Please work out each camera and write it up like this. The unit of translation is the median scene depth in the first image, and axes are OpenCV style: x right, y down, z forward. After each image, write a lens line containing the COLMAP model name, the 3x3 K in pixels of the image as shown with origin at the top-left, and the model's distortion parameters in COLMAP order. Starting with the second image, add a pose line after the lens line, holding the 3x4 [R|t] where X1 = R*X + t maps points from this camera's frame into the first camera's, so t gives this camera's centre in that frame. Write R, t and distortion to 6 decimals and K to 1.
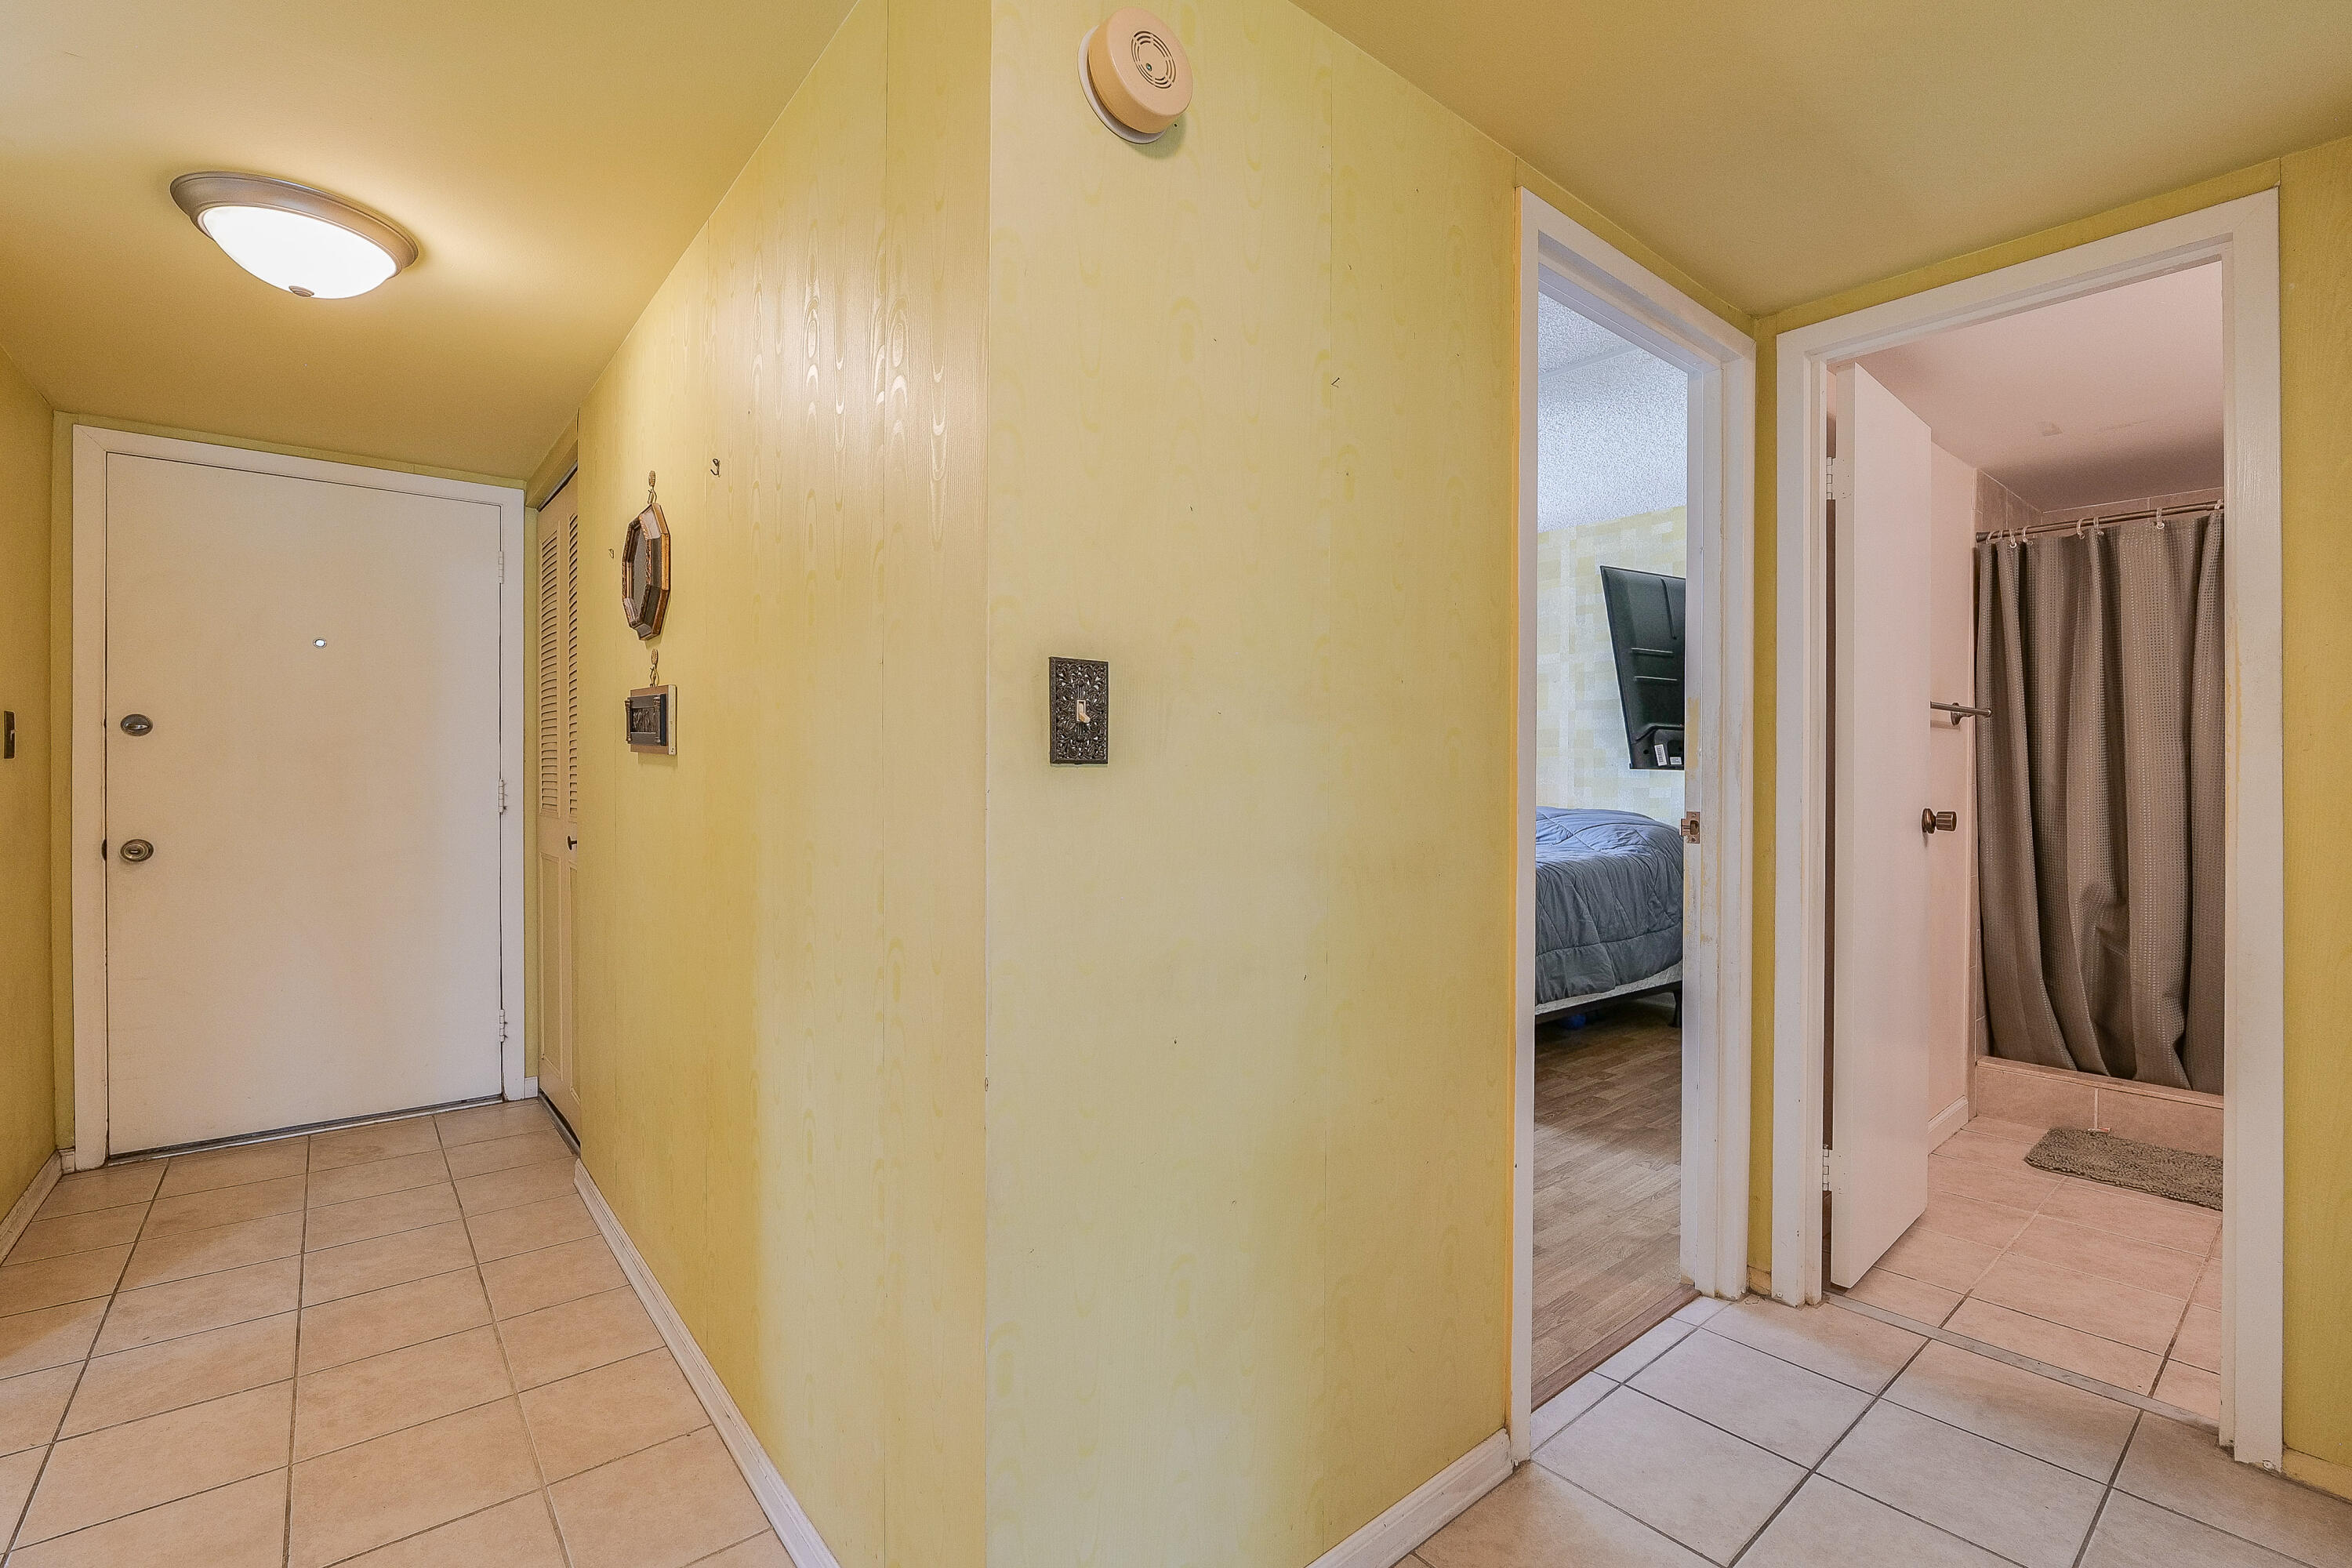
lens RADIAL K [[1015.0, 0, 1187.5], [0, 1015.0, 778.6], [0, 0, 1]] dist [-0.004368, -0.000093]
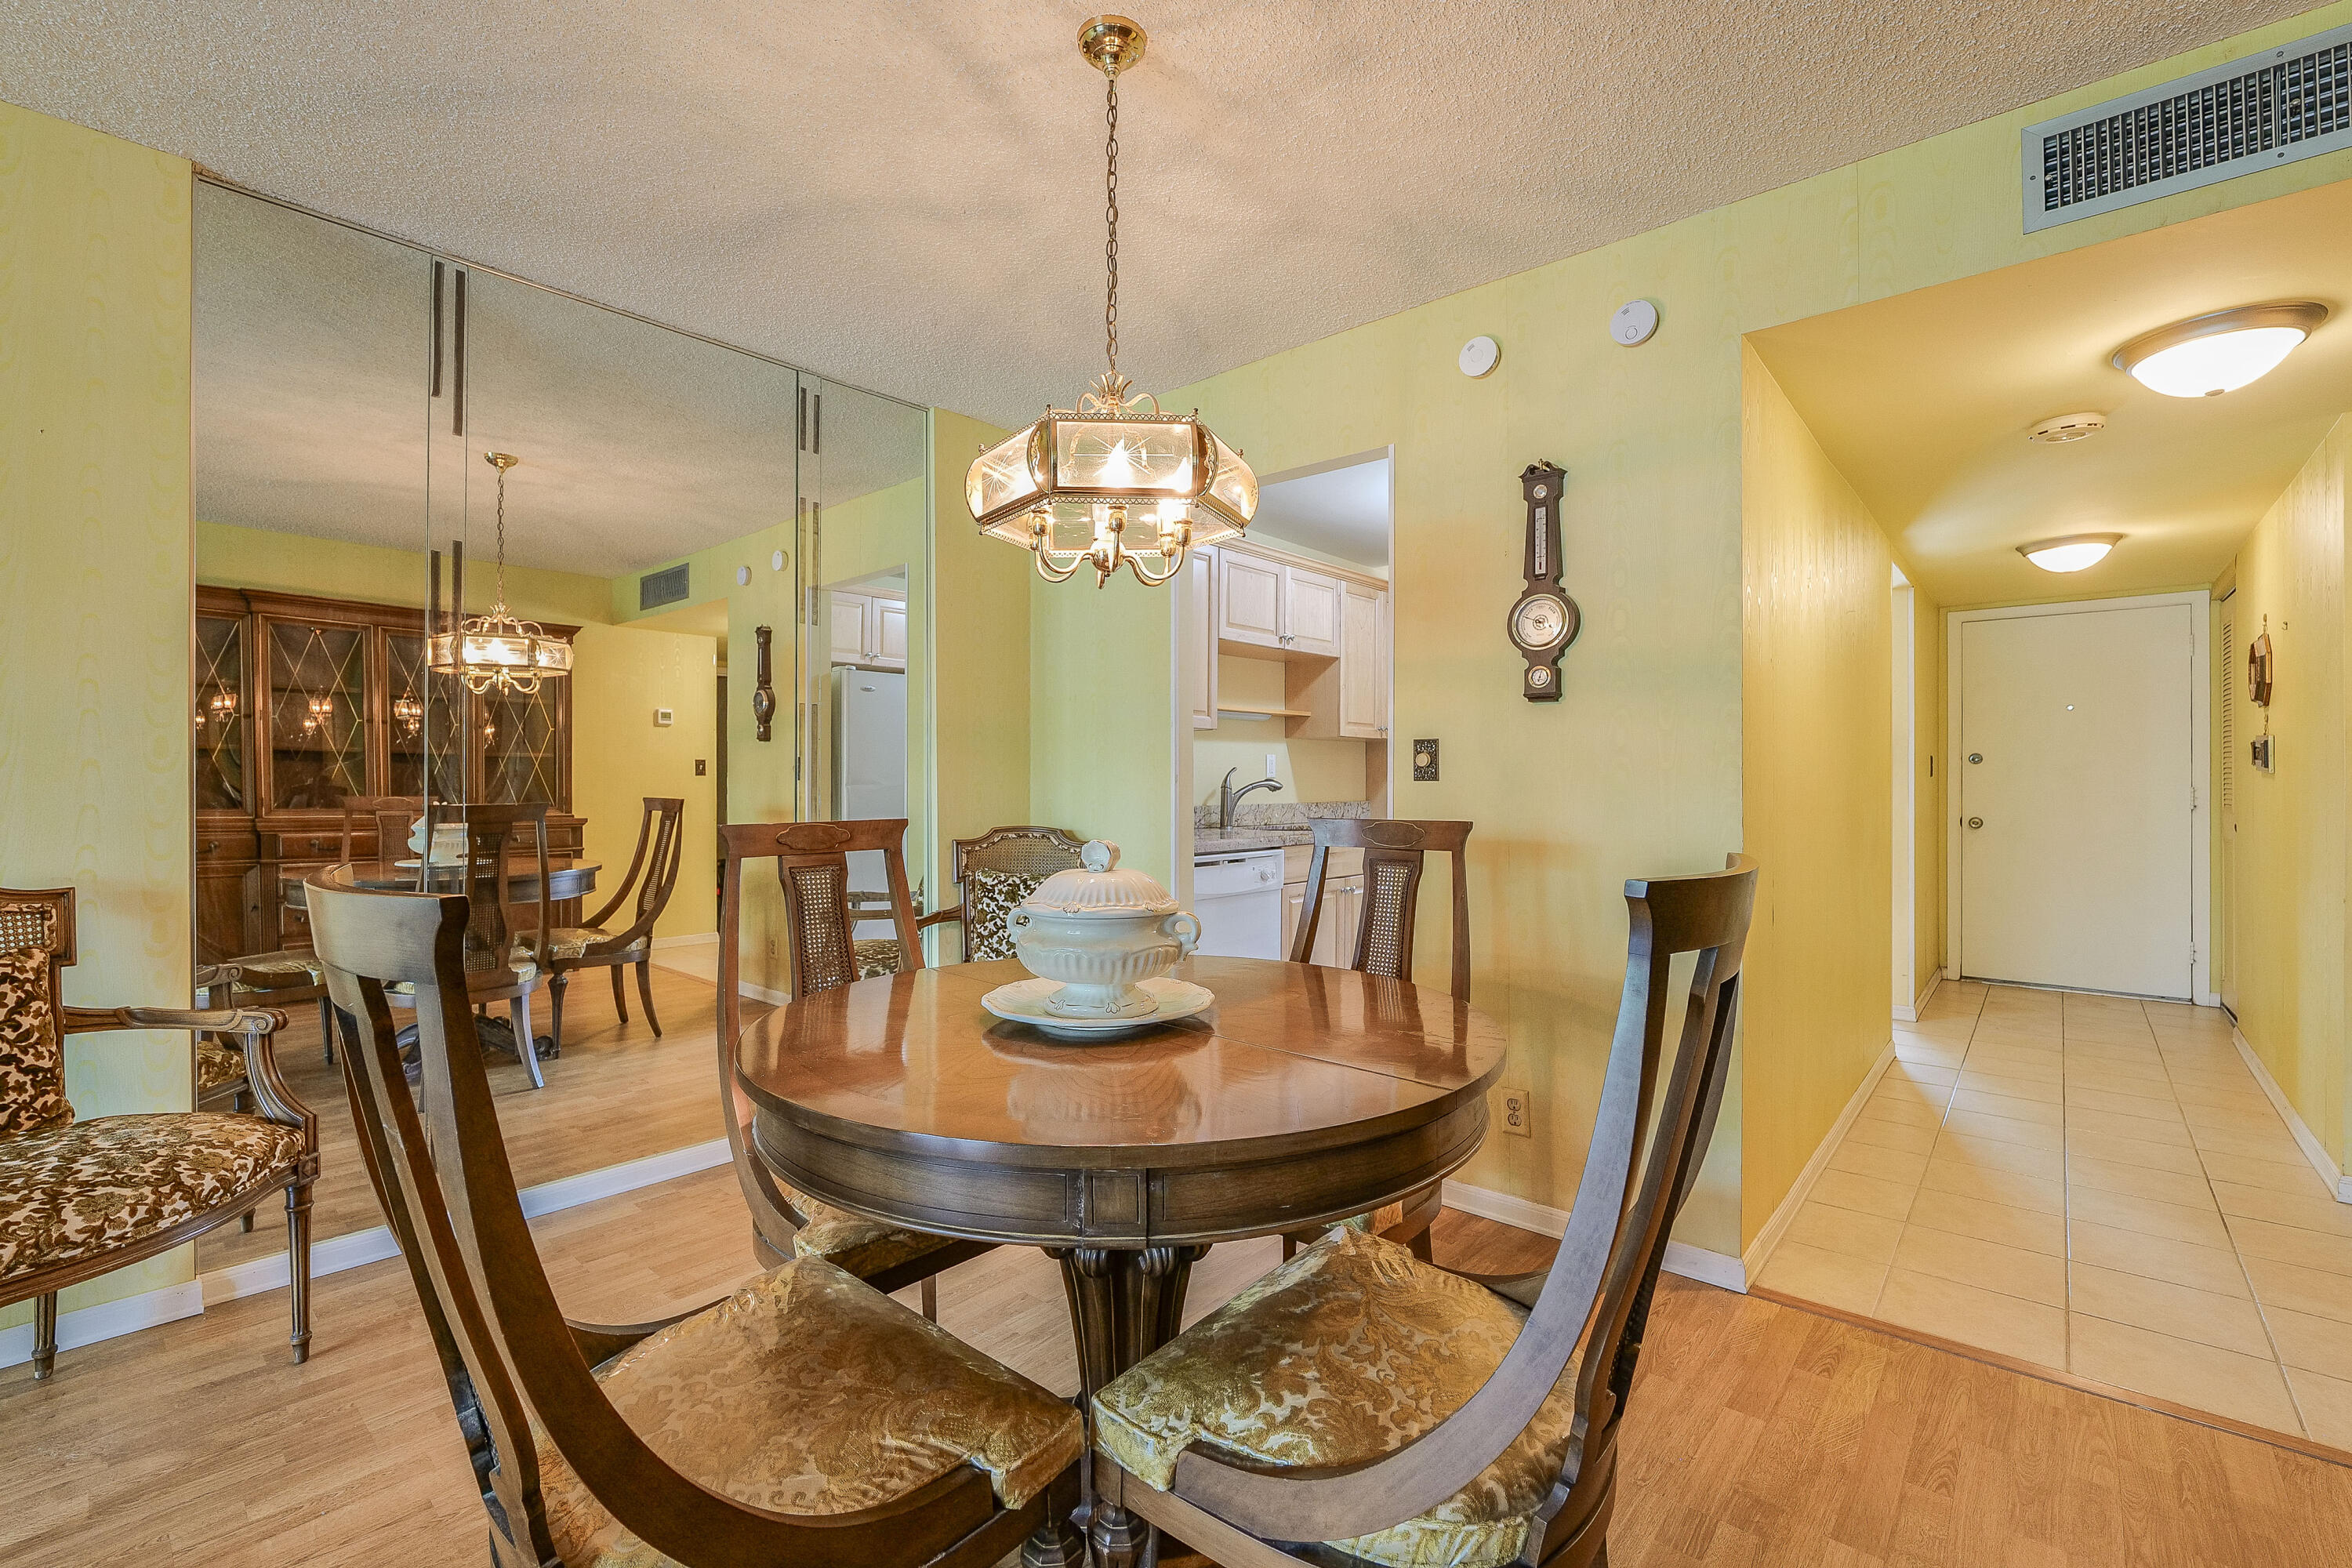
lens RADIAL K [[1015.0, 0, 1186.8], [0, 1015.0, 780.0], [0, 0, 1]] dist [-0.004368, -0.000093]
pose [[0.154111, -0.002858, -0.988049, 0.672137], [-0.006189, 0.999973, -0.003858, 0.005123], [0.988034, 0.006710, 0.154089, -0.824085]]
